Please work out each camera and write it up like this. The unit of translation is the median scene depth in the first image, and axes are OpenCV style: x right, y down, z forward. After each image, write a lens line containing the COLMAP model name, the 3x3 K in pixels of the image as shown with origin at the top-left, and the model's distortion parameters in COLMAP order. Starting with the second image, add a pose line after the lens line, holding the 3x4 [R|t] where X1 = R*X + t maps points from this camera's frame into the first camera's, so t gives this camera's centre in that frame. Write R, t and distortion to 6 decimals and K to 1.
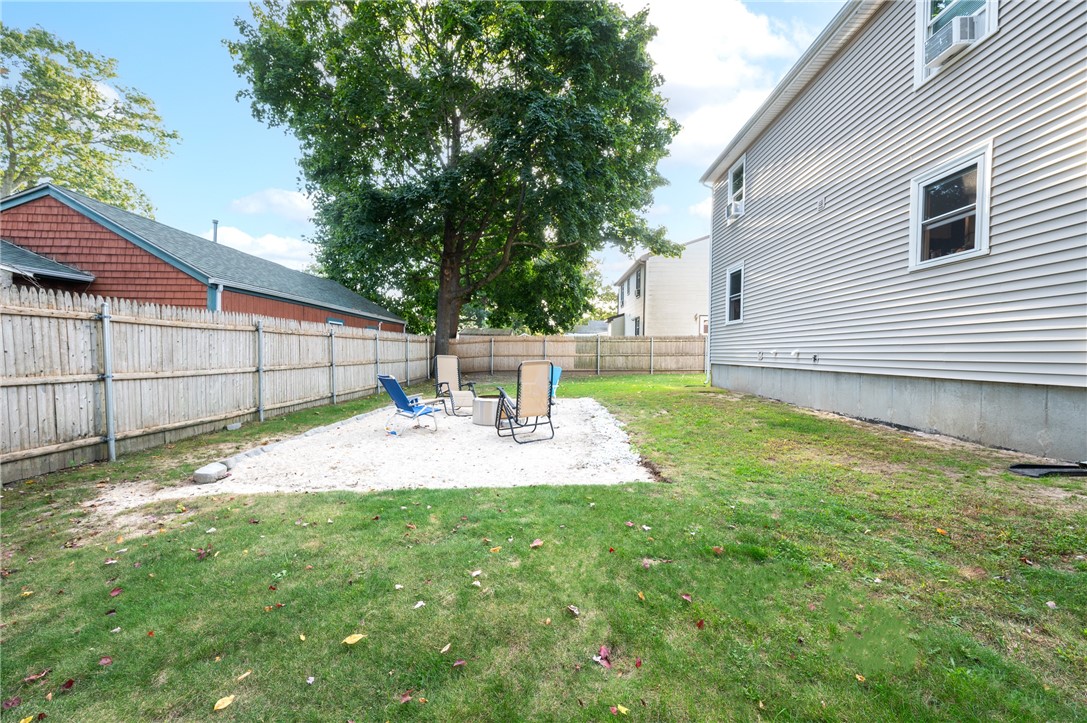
lens RADIAL K [[430.3, 0, 542.5], [0, 430.3, 359.5], [0, 0, 1]] dist [-0.000223, 0.000766]
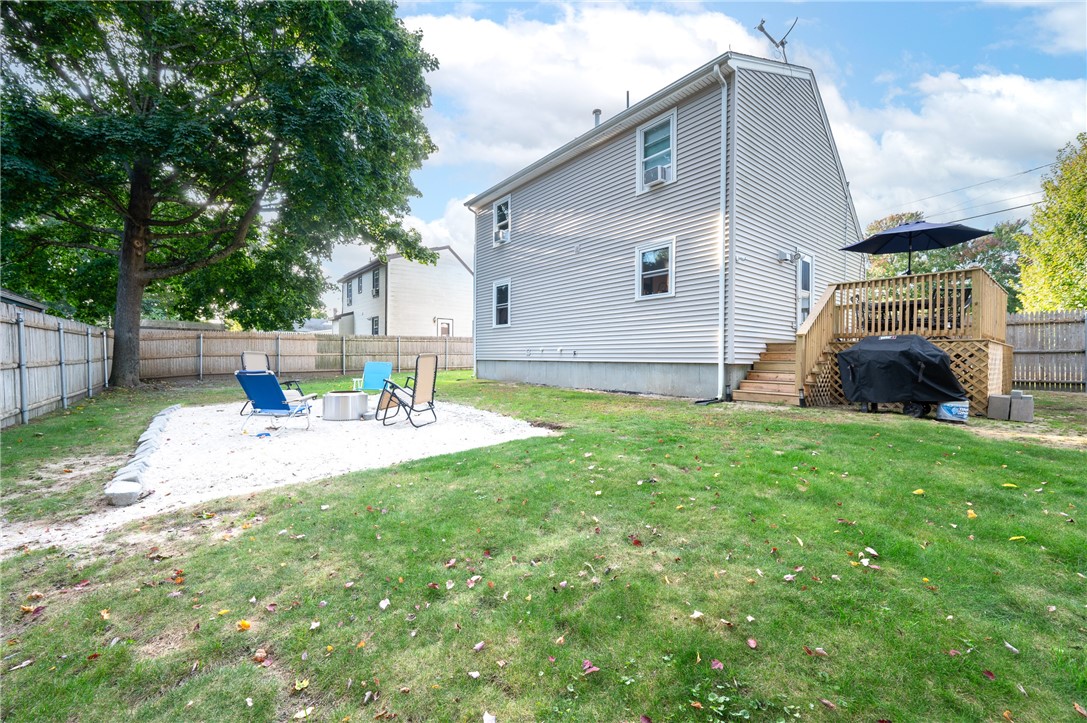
lens RADIAL K [[430.3, 0, 546.2], [0, 430.3, 361.9], [0, 0, 1]] dist [-0.000223, 0.000766]
pose [[0.763920, -0.014495, 0.645148, -0.269791], [0.013396, 0.999888, 0.006602, 0.011371], [-0.645172, 0.003599, 0.764029, -0.039234]]
